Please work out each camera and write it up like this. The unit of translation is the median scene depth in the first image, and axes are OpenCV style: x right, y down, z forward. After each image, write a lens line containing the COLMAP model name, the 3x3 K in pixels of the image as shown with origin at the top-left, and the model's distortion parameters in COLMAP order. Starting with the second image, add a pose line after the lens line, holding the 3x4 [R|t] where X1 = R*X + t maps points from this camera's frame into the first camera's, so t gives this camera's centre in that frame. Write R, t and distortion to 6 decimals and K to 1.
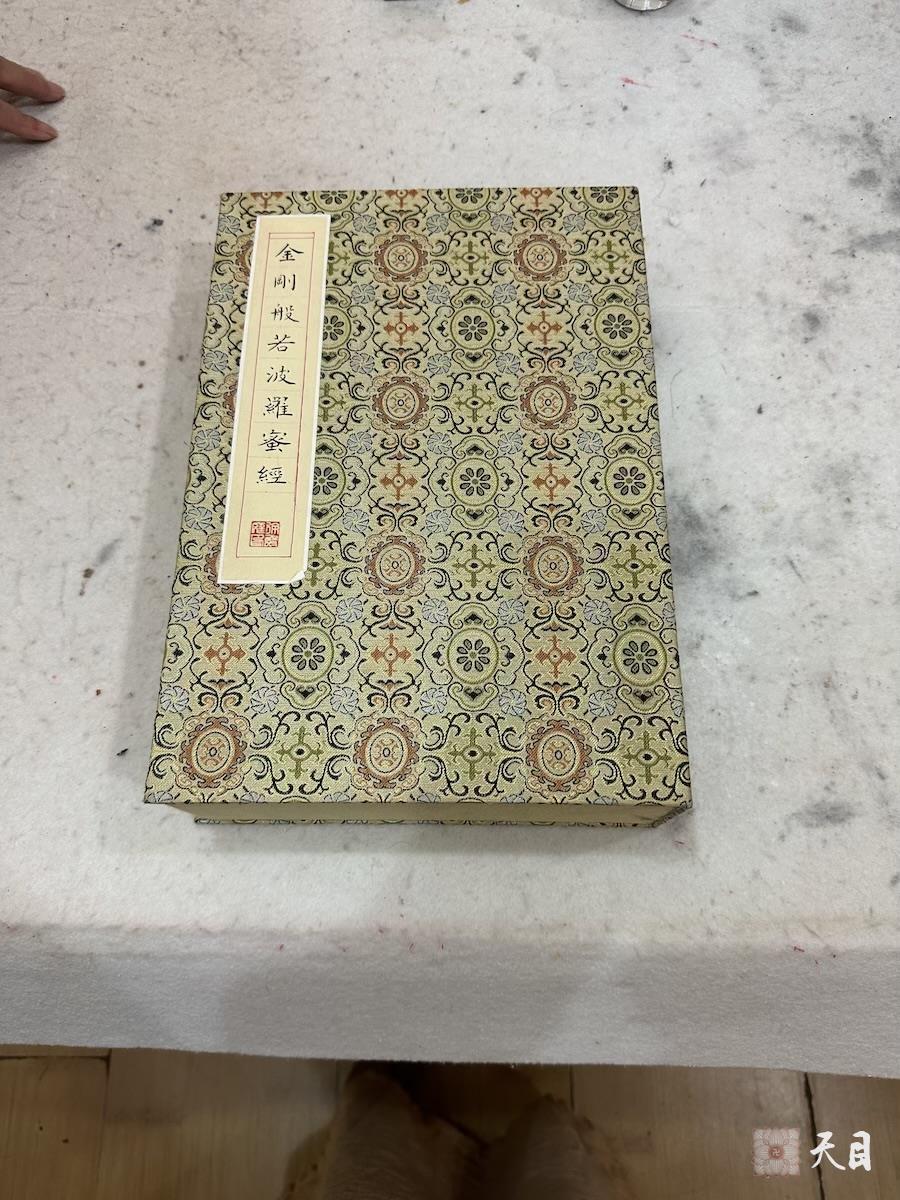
lens RADIAL K [[833.9, 0, 444.1], [0, 833.9, 583.8], [0, 0, 1]] dist [0.013527, -0.033946]
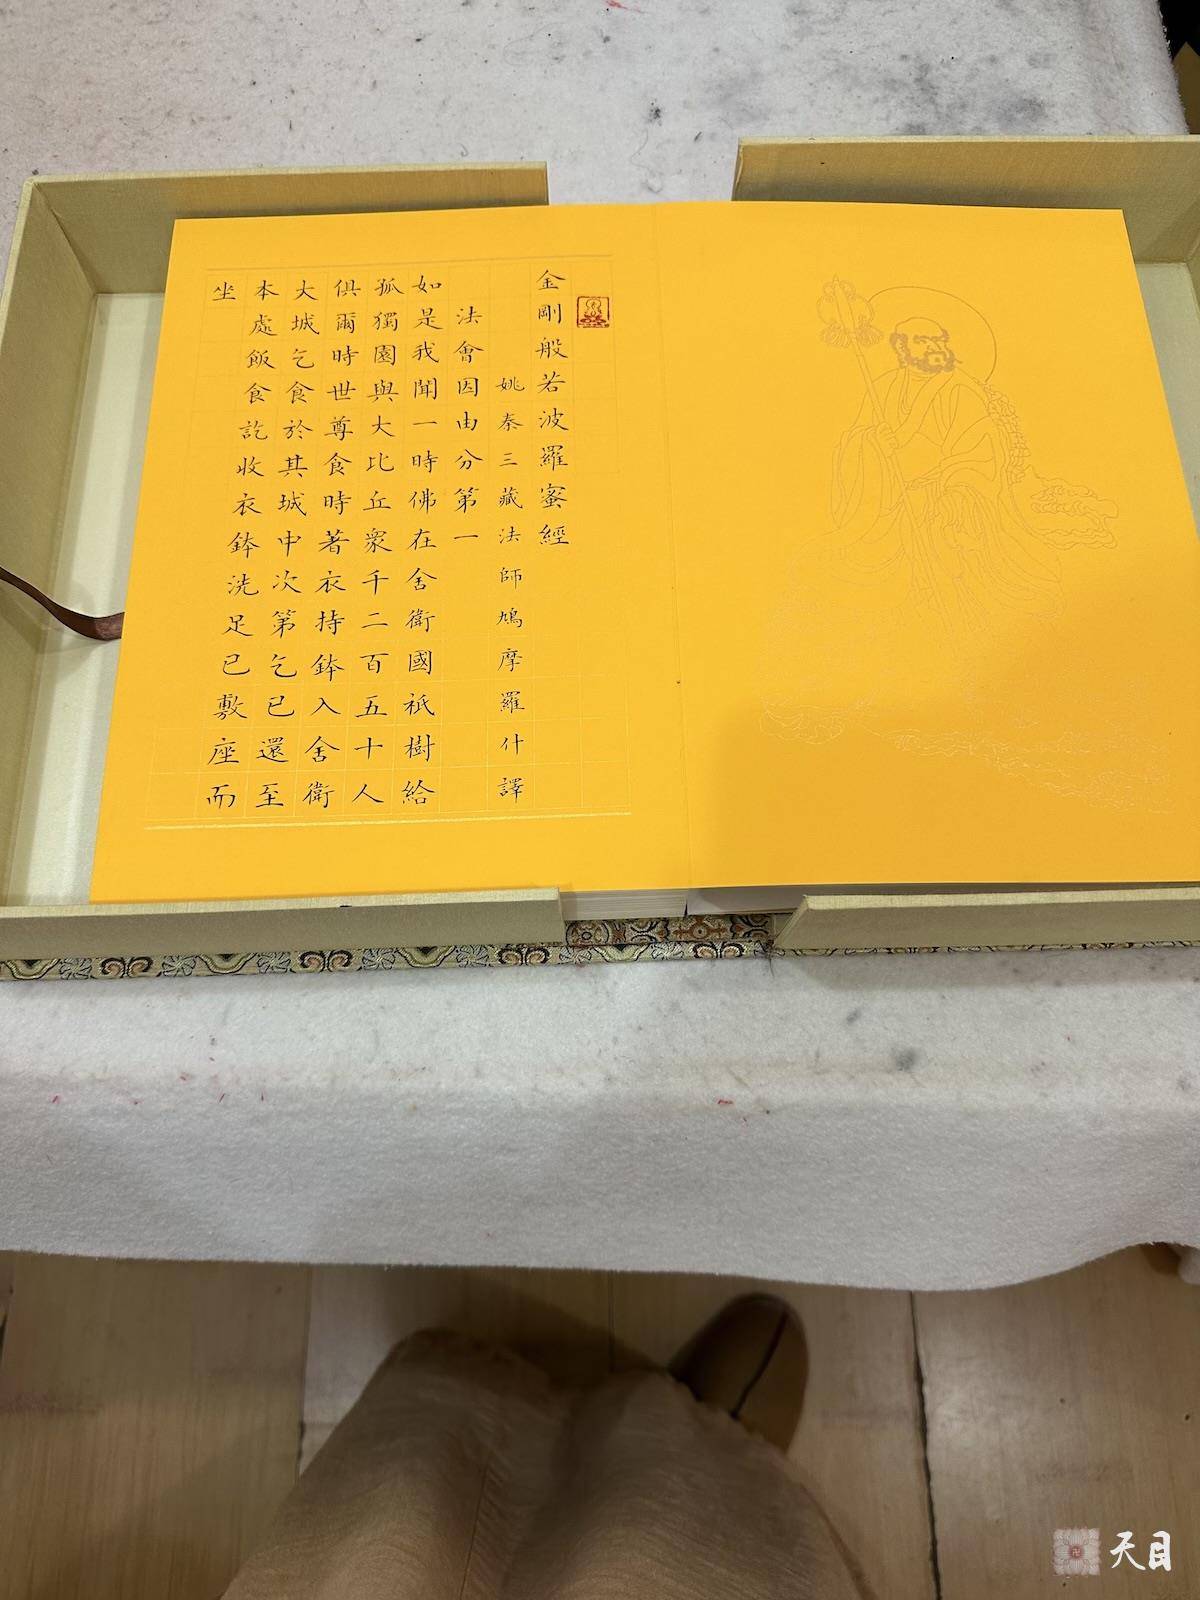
lens RADIAL K [[1111.8, 0, 593.7], [0, 1111.8, 783.0], [0, 0, 1]] dist [0.013527, -0.033946]
pose [[0.999685, 0.010352, 0.022866, 0.206300], [-0.010810, 0.999742, 0.019975, 0.090116], [-0.022653, -0.020216, 0.999539, -0.019986]]
